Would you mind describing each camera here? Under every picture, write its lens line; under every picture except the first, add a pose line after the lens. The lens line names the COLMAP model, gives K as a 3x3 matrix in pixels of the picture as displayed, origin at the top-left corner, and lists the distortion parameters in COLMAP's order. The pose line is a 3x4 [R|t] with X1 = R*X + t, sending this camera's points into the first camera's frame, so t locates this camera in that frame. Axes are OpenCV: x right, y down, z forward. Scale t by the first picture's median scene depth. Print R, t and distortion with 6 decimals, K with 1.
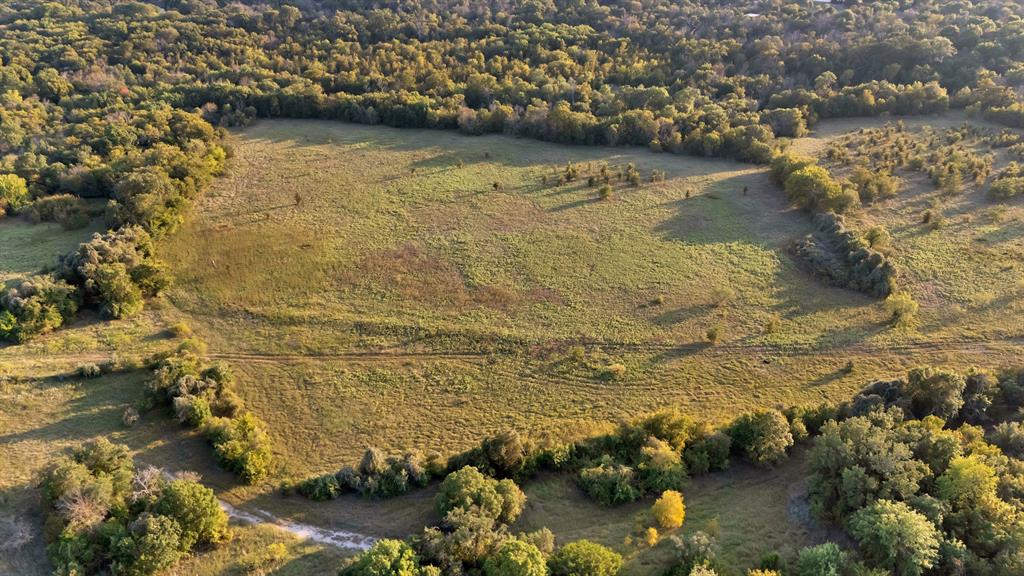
lens RADIAL K [[747.9, 0, 514.5], [0, 747.9, 289.5], [0, 0, 1]] dist [0.035578, -0.021687]
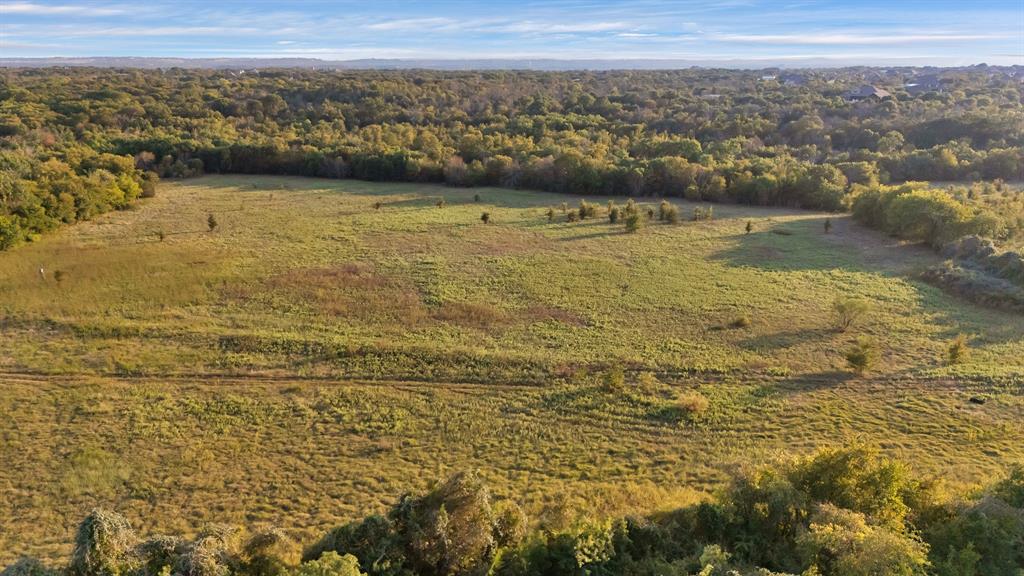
lens RADIAL K [[747.9, 0, 514.8], [0, 747.9, 288.4], [0, 0, 1]] dist [0.035578, -0.021687]
pose [[0.999699, 0.024097, -0.004546, 0.013254], [-0.024511, 0.976594, -0.213692, 0.118280], [-0.000710, 0.213739, 0.976891, 0.398640]]
